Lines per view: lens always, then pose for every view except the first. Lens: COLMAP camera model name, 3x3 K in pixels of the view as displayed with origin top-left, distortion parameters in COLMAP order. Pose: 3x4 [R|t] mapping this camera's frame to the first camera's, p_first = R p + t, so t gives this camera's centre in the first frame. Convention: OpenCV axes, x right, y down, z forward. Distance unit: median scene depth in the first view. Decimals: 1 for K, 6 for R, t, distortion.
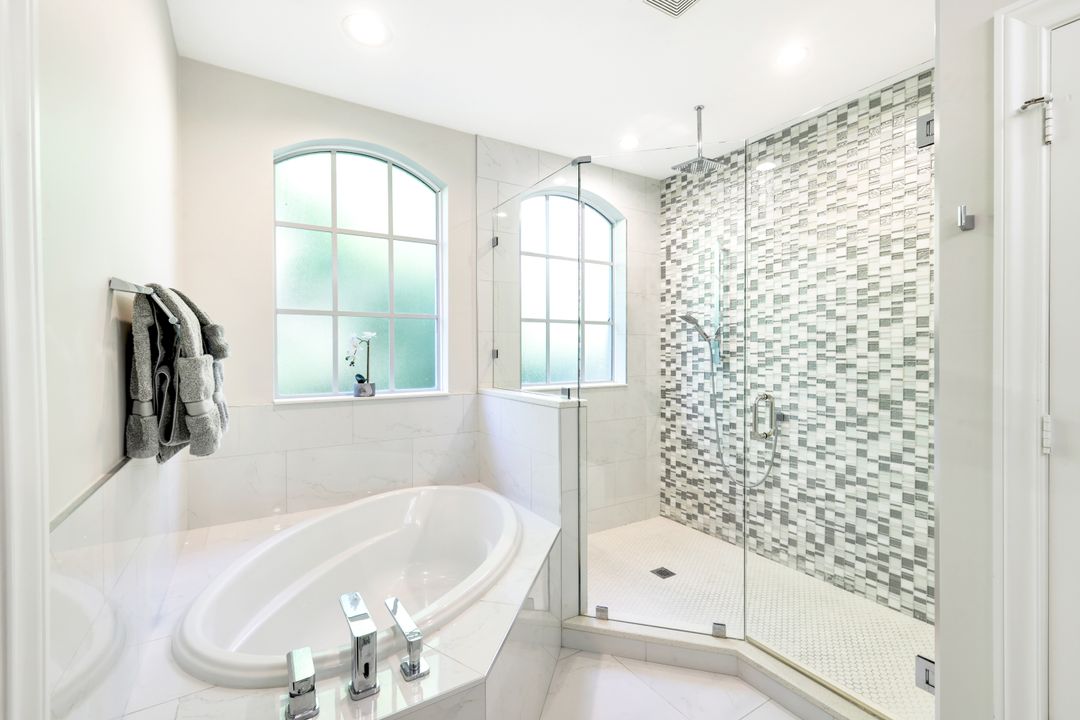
lens RADIAL K [[470.1, 0, 539.6], [0, 470.1, 356.5], [0, 0, 1]] dist [-0.000224, -0.000107]
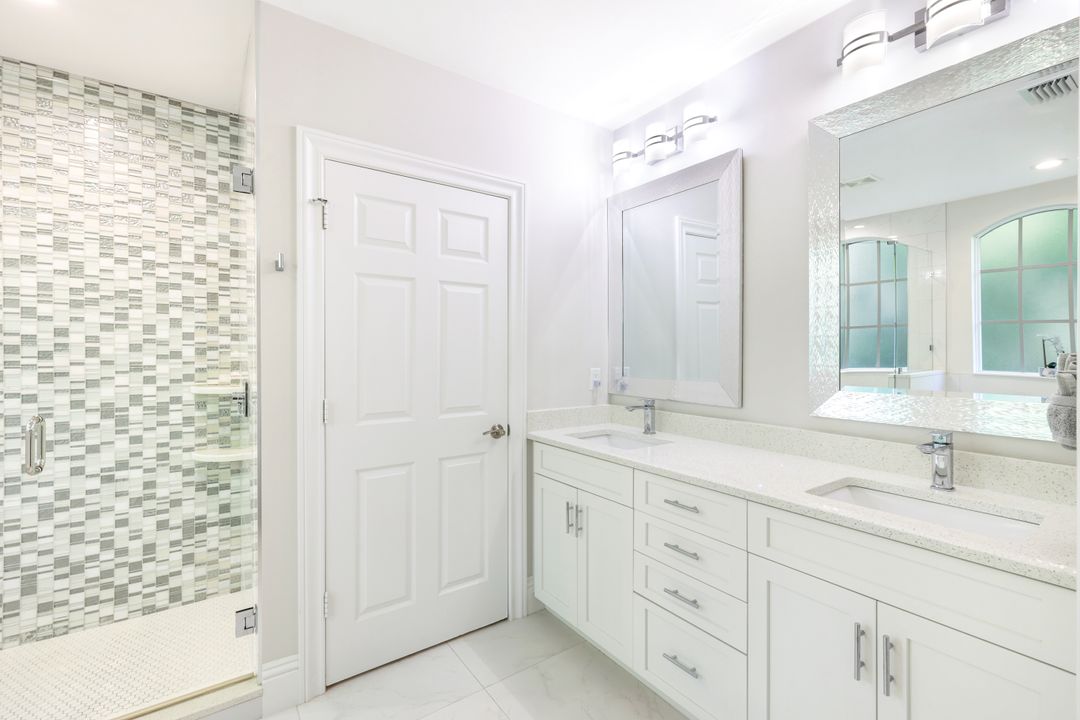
lens RADIAL K [[470.1, 0, 539.9], [0, 470.1, 353.5], [0, 0, 1]] dist [-0.000224, -0.000107]
pose [[-0.057535, -0.002413, 0.998341, -0.265488], [0.008817, 0.999957, 0.002925, -0.014151], [-0.998305, 0.008971, -0.057511, 0.173234]]
